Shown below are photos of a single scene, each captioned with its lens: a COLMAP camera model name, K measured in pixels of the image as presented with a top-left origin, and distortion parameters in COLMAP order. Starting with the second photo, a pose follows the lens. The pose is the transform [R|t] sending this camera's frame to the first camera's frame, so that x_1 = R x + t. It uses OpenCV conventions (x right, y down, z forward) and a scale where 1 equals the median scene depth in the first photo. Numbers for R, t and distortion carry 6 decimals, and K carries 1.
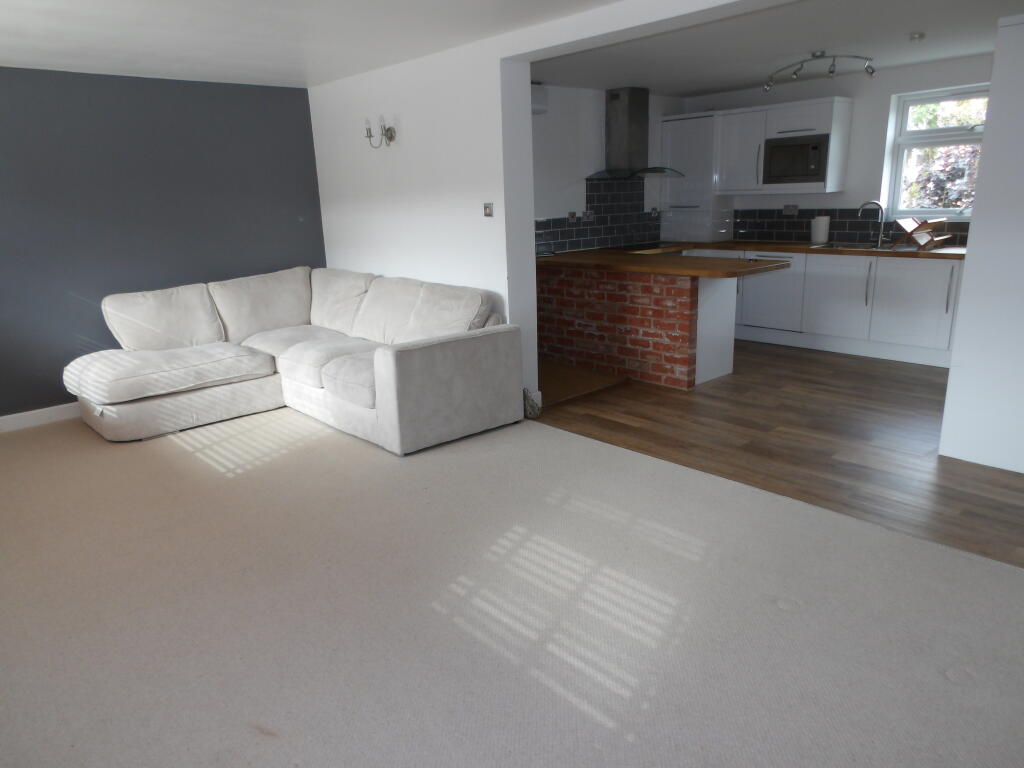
lens RADIAL K [[723.9, 0, 509.6], [0, 723.9, 411.0], [0, 0, 1]] dist [-0.006365, 0.003263]
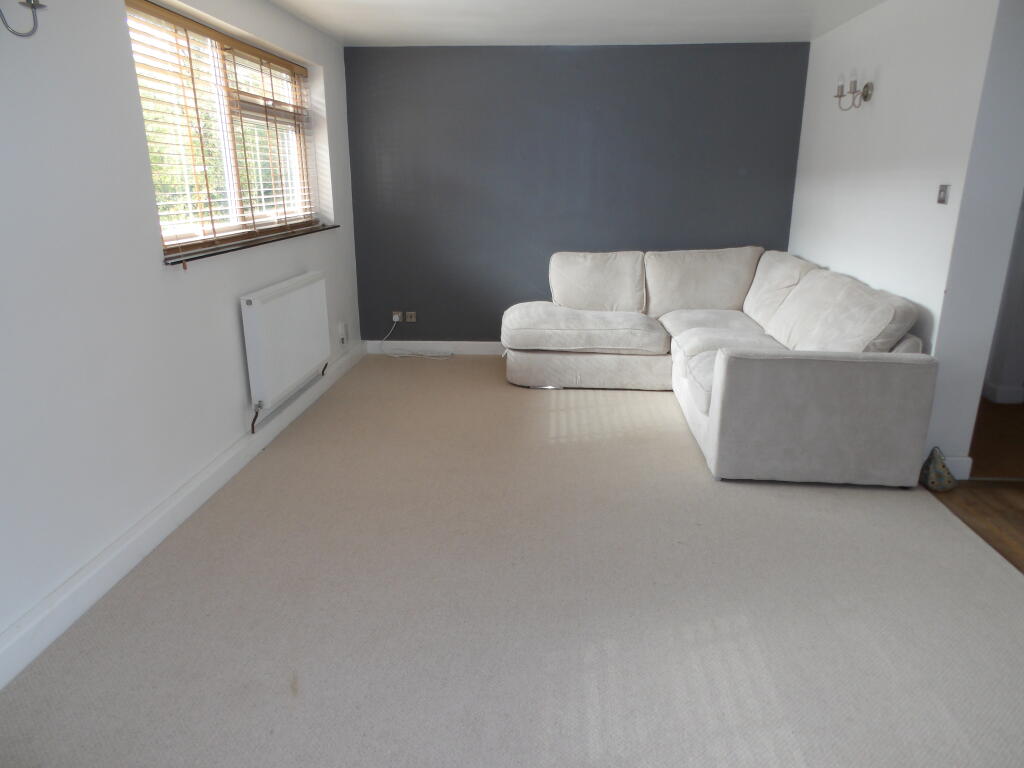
lens RADIAL K [[723.9, 0, 509.6], [0, 723.9, 411.0], [0, 0, 1]] dist [-0.006365, 0.003263]
pose [[0.697629, 0.262543, -0.666622, 0.189889], [-0.240539, 0.962262, 0.127251, -0.053962], [0.674873, 0.071575, 0.734454, 0.182752]]
